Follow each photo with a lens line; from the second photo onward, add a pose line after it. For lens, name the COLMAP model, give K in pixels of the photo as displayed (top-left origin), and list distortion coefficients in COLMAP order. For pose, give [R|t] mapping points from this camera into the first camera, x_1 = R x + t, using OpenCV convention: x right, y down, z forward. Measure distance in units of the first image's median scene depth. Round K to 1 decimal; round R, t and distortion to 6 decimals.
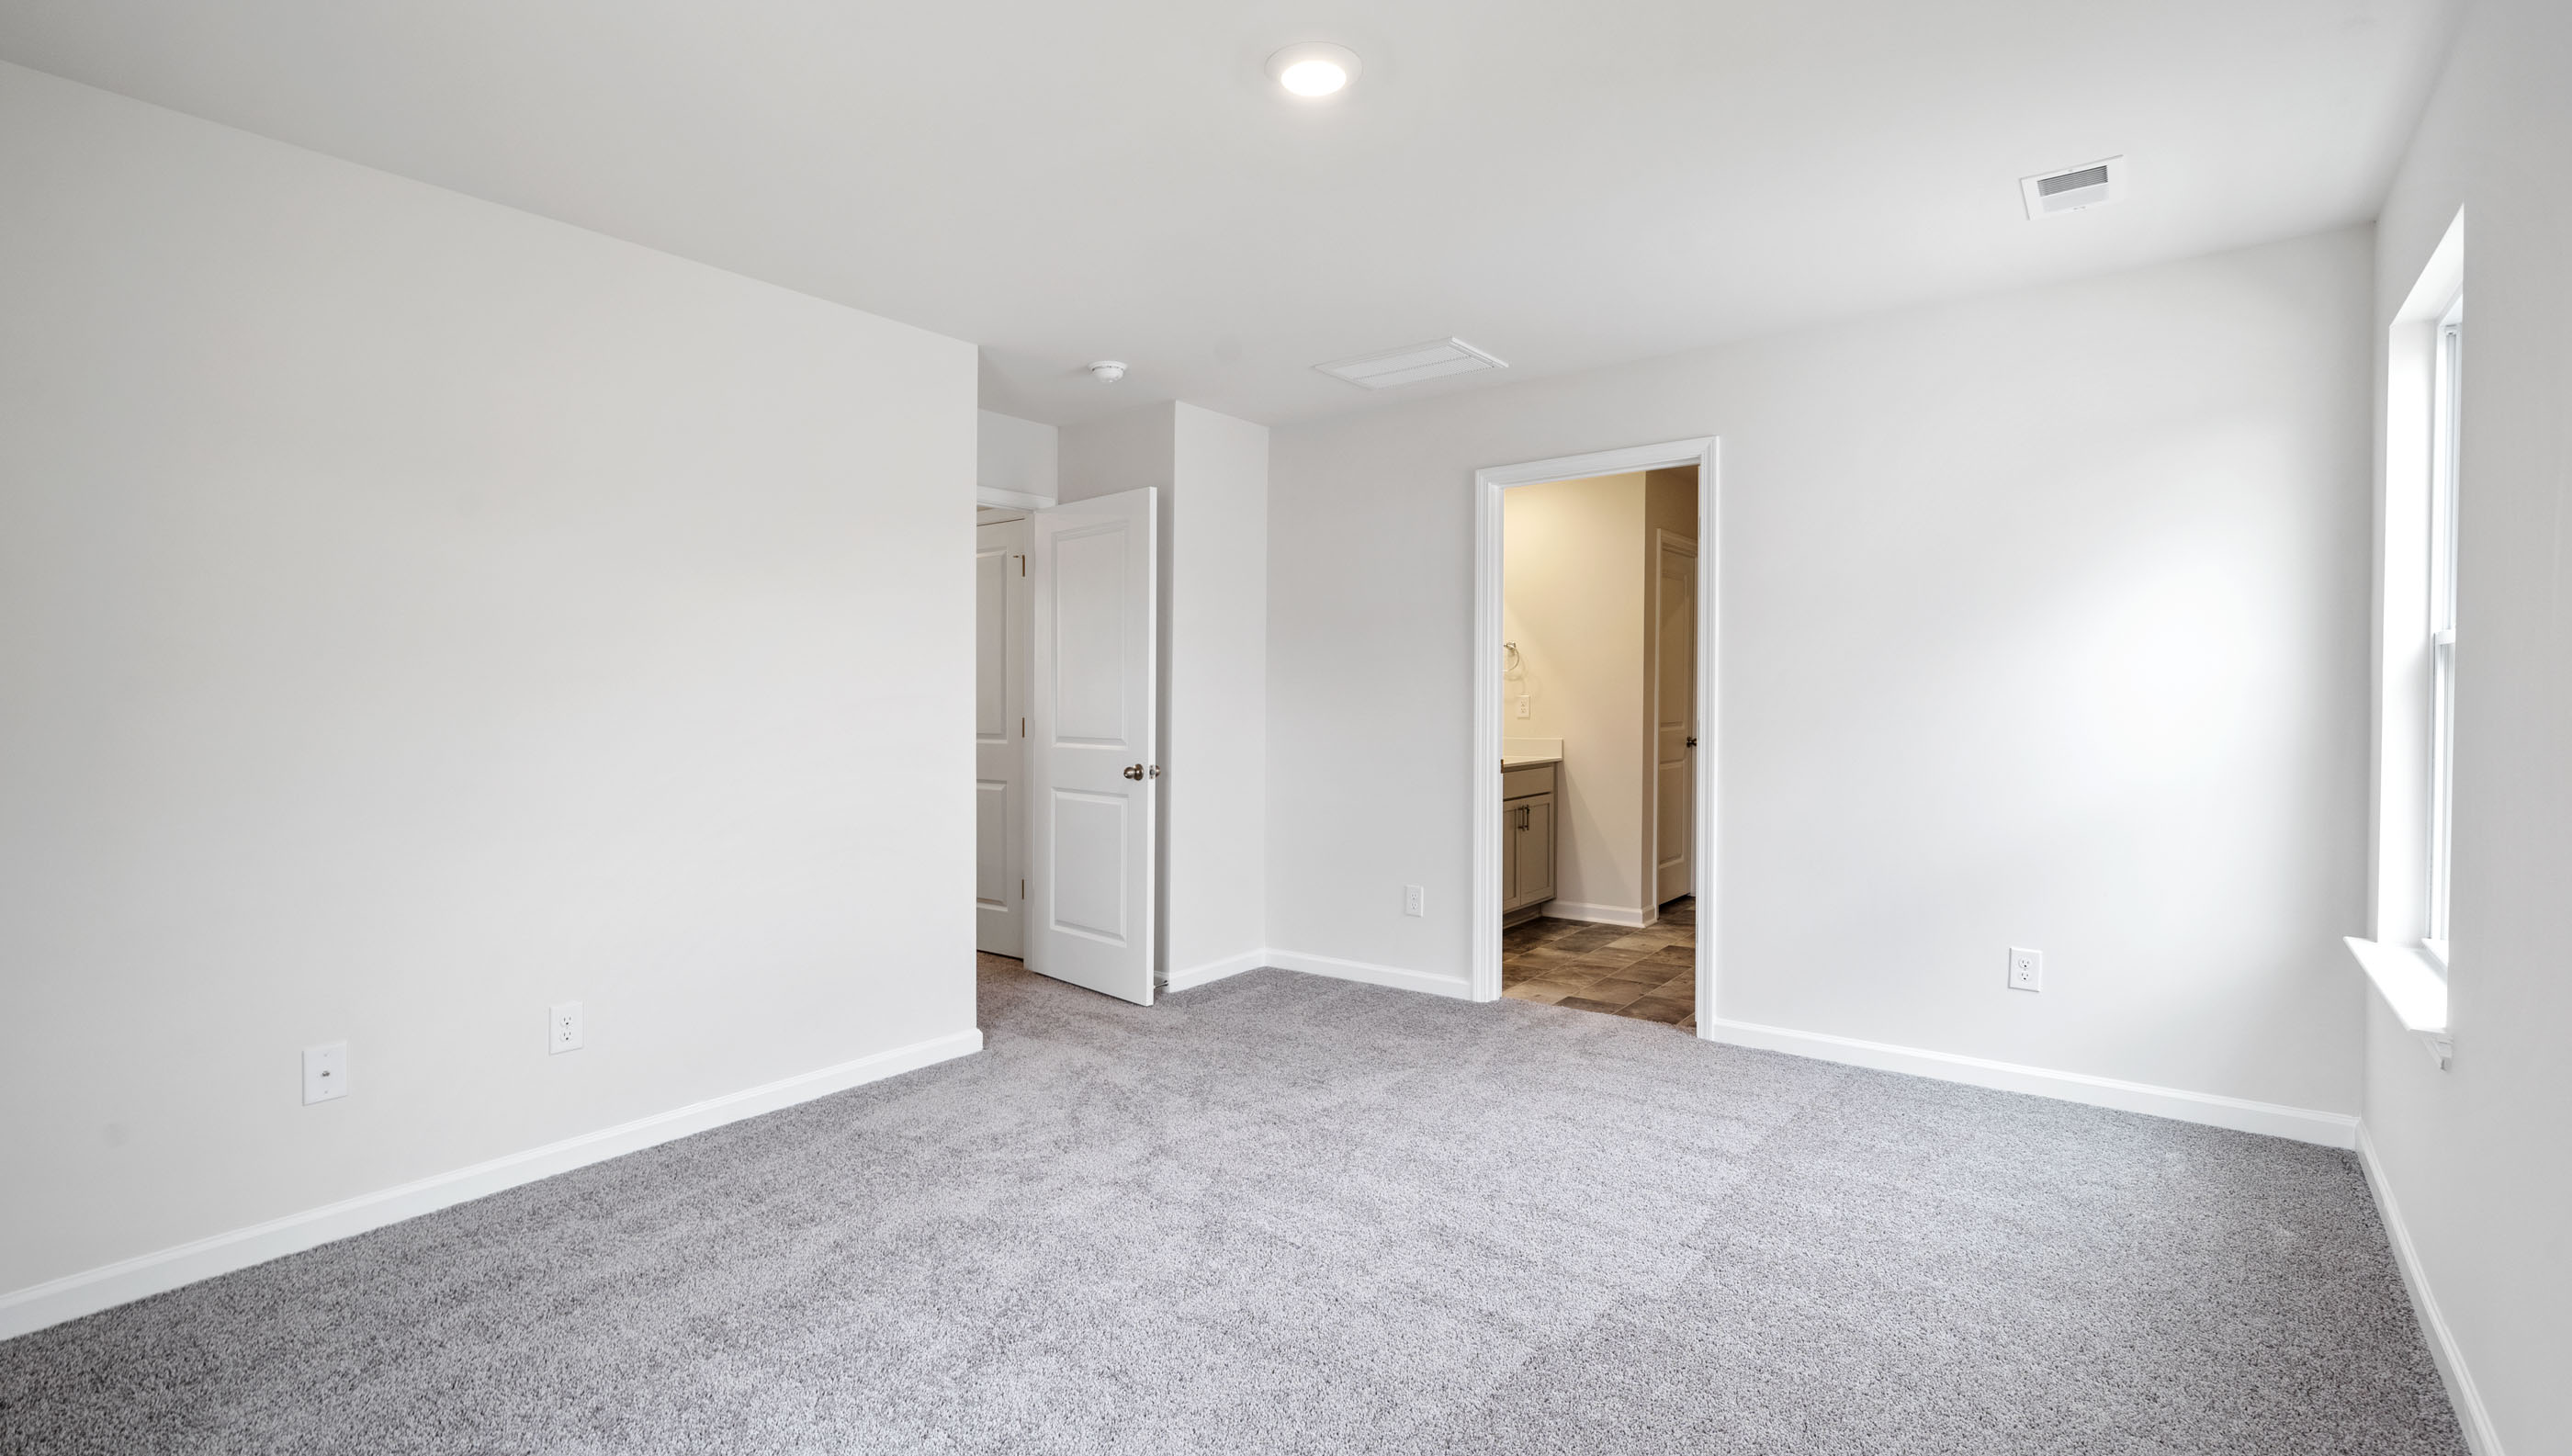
lens RADIAL K [[1181.1, 0, 1309.4], [0, 1181.1, 721.9], [0, 0, 1]] dist [0.002310, 0.000423]
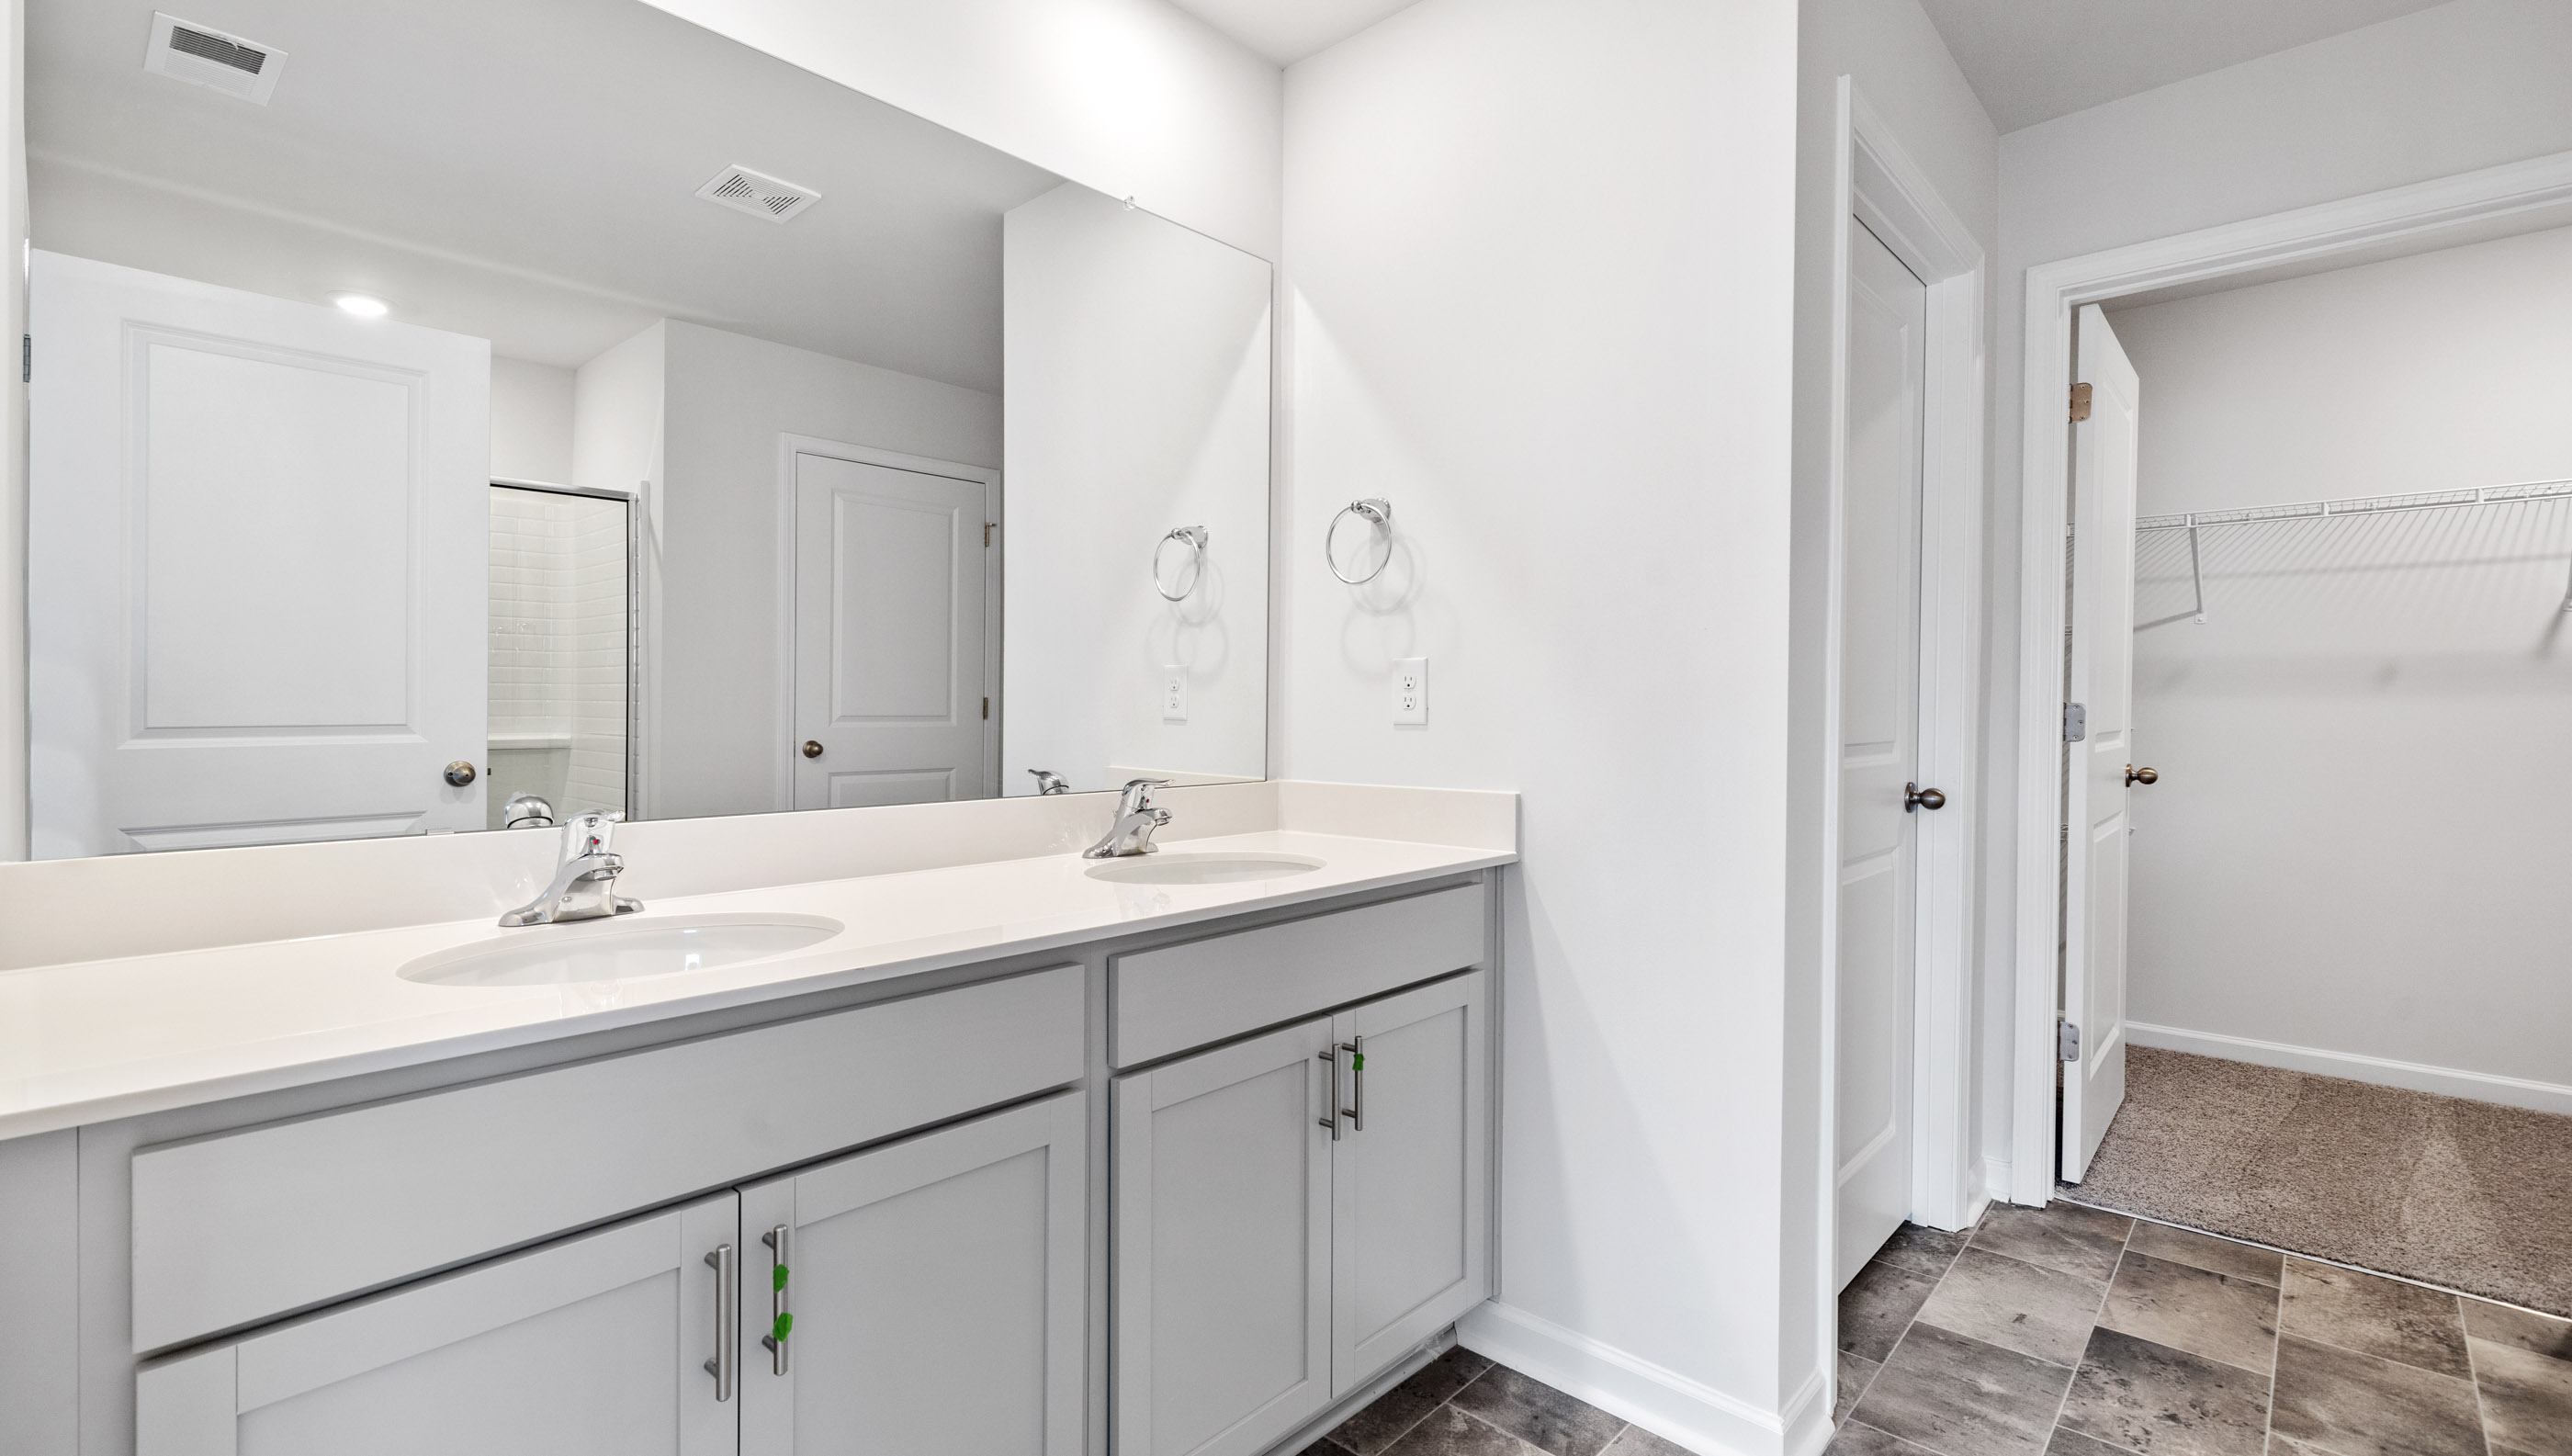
lens RADIAL K [[1181.1, 0, 1309.4], [0, 1181.1, 721.9], [0, 0, 1]] dist [0.002310, 0.000423]
pose [[0.993882, 0.006390, -0.110260, 0.192384], [-0.006697, 0.999975, -0.002414, -0.003700], [0.110242, 0.003137, 0.993900, 0.680664]]
